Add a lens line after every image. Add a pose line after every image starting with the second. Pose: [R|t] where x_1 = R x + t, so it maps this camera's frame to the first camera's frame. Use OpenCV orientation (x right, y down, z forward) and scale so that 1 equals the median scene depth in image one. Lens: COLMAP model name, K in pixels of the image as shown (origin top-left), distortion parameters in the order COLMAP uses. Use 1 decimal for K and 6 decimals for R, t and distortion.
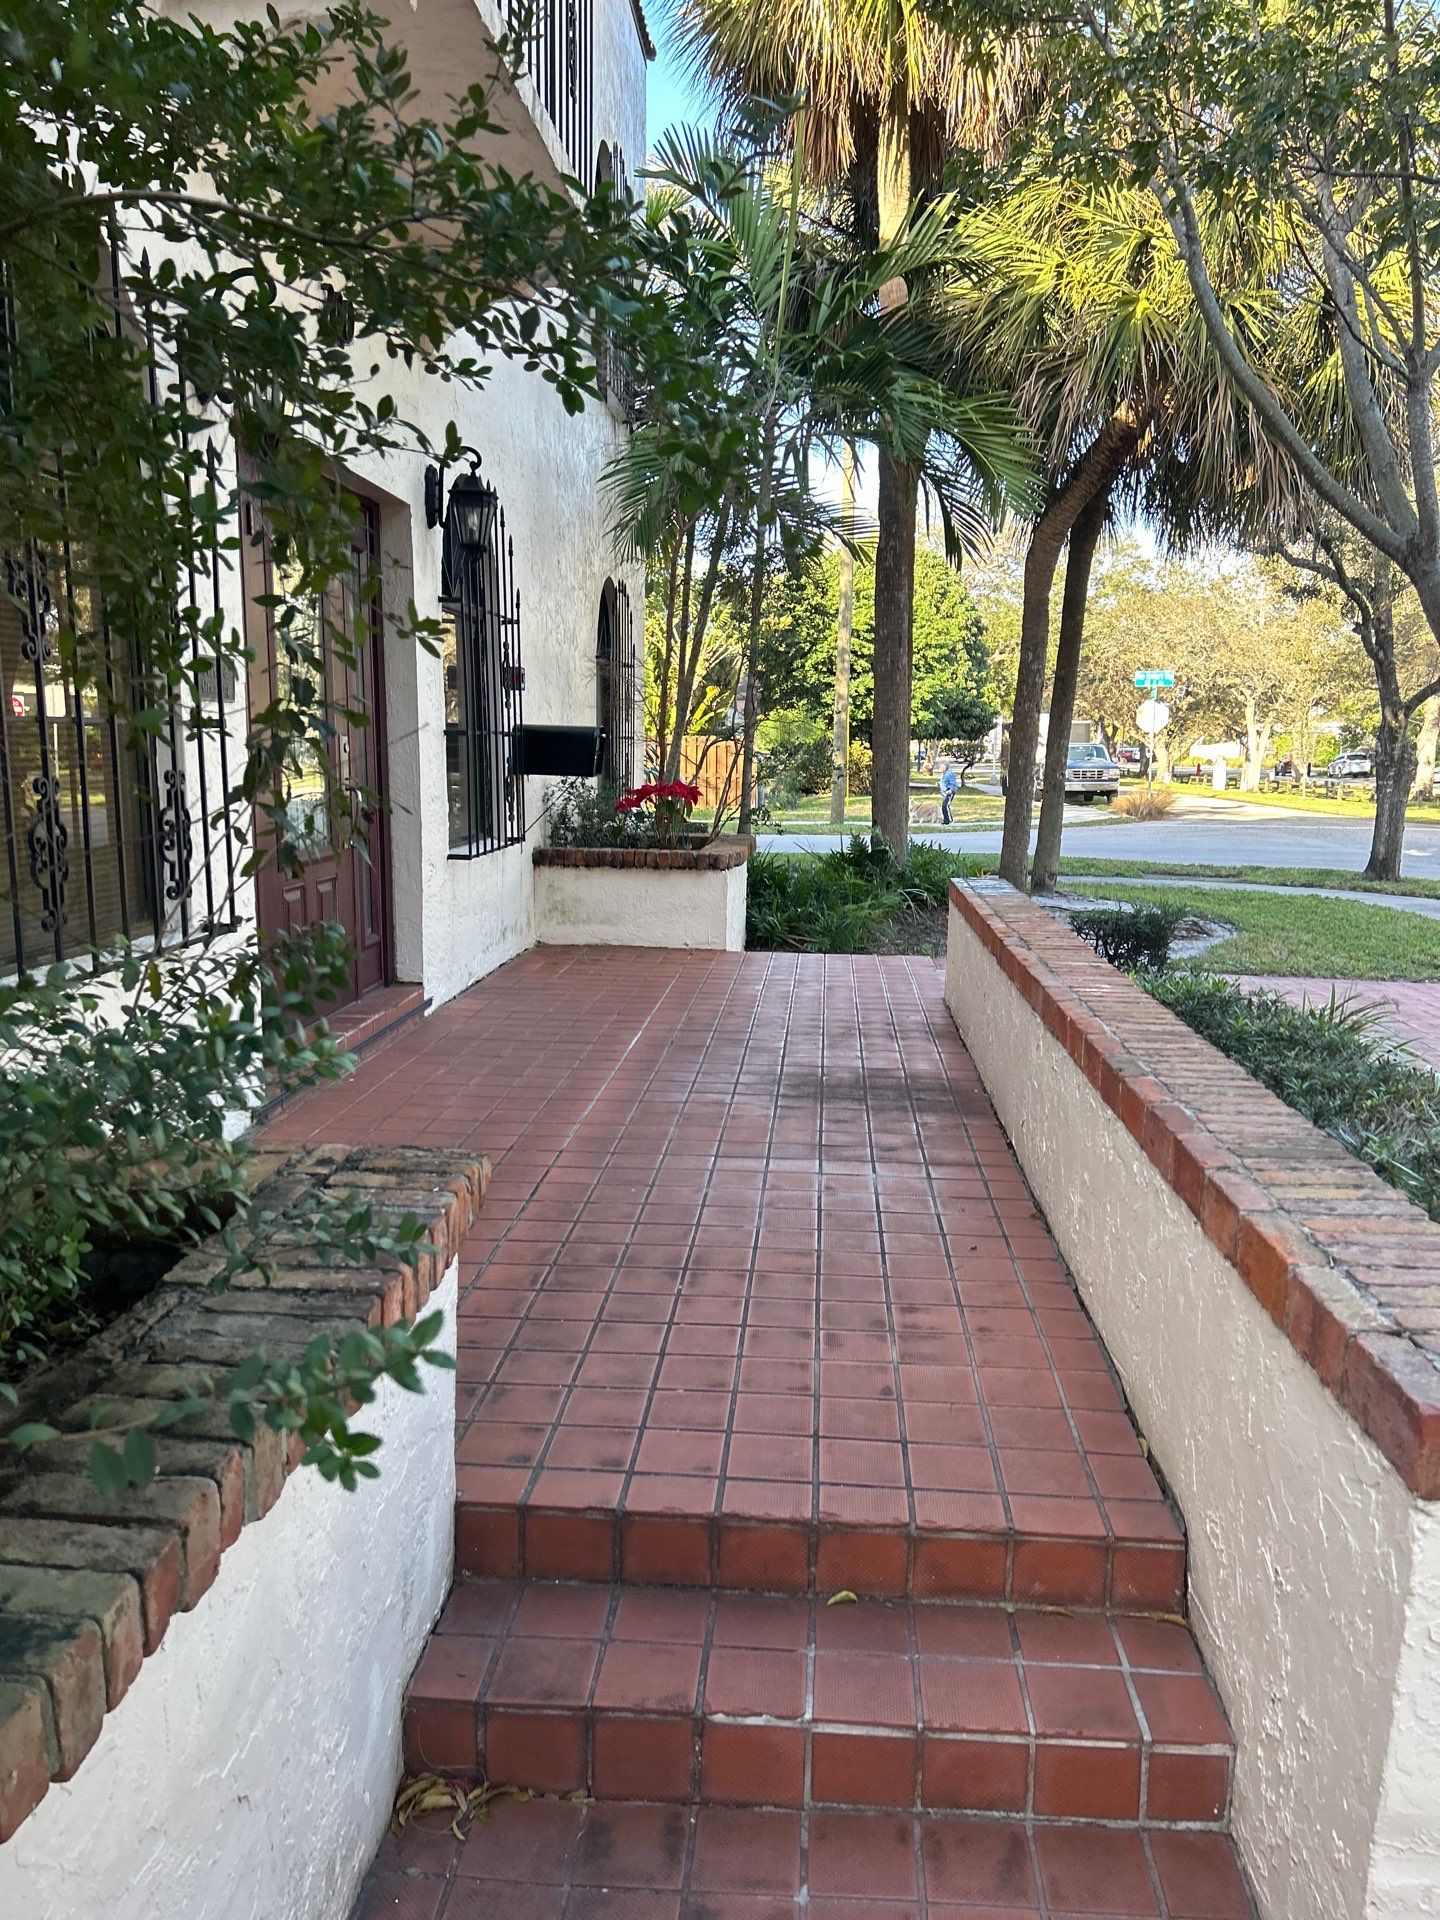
lens RADIAL K [[1414.8, 0, 743.9], [0, 1414.8, 1003.9], [0, 0, 1]] dist [0.012446, -0.011741]
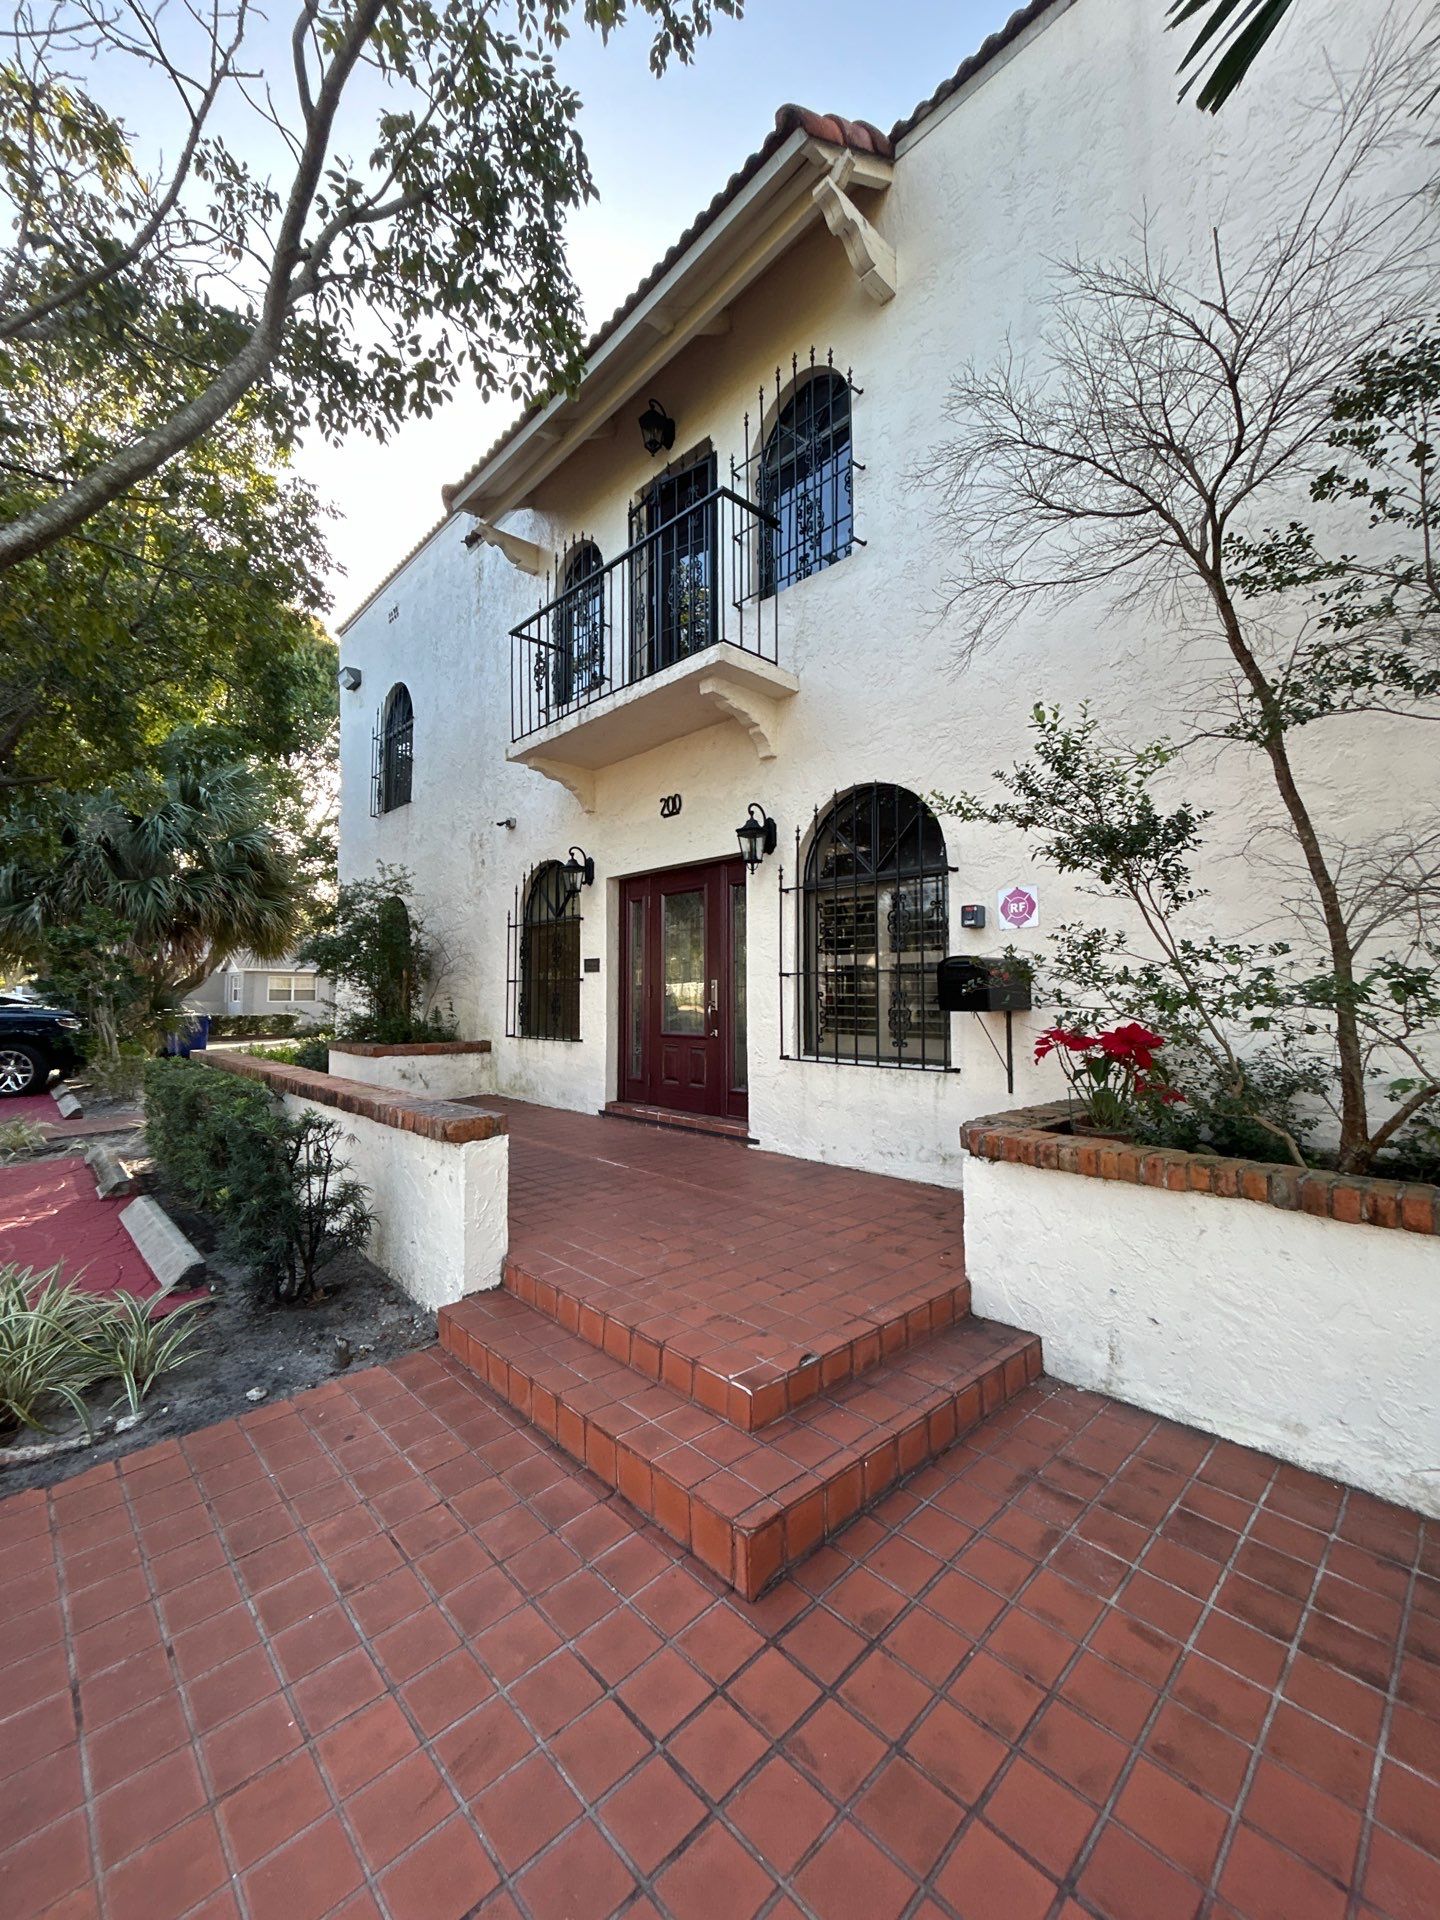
lens RADIAL K [[761.9, 0, 727.0], [0, 761.9, 959.6], [0, 0, 1]] dist [0.004142, 0.000724]
pose [[-0.677332, -0.056851, -0.733478, 0.257319], [-0.145152, 0.987738, 0.057482, -0.144913], [0.721216, 0.145400, -0.677279, 0.893062]]
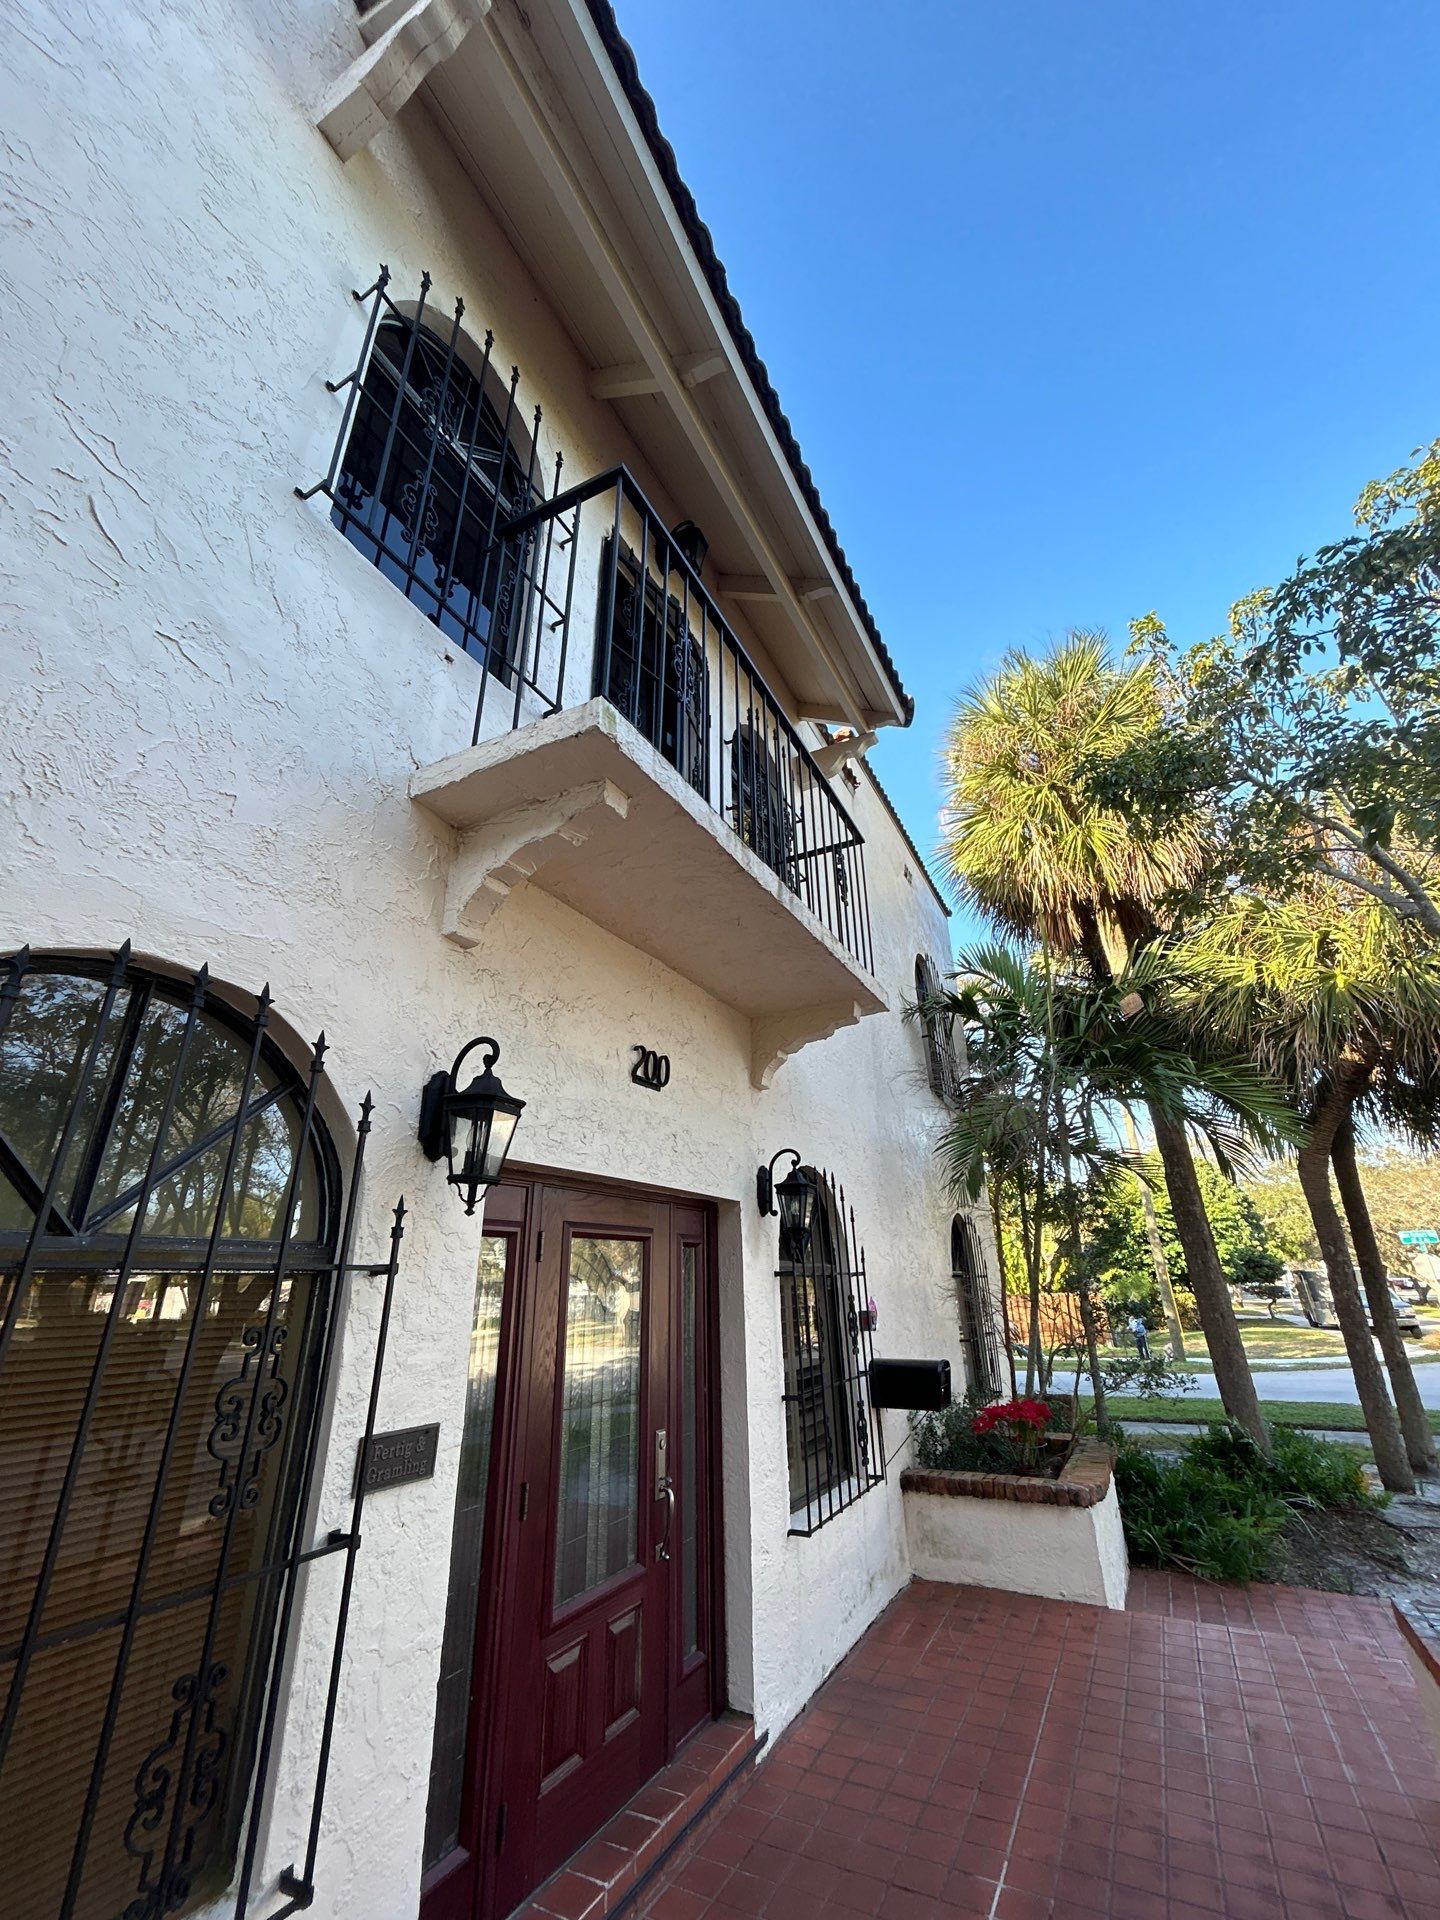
lens RADIAL K [[761.9, 0, 733.2], [0, 761.9, 971.5], [0, 0, 1]] dist [0.004142, 0.000724]
pose [[0.914266, -0.188622, -0.358524, 0.018324], [-0.036740, 0.842742, -0.537062, -0.089322], [0.403445, 0.504190, 0.763561, 0.212644]]
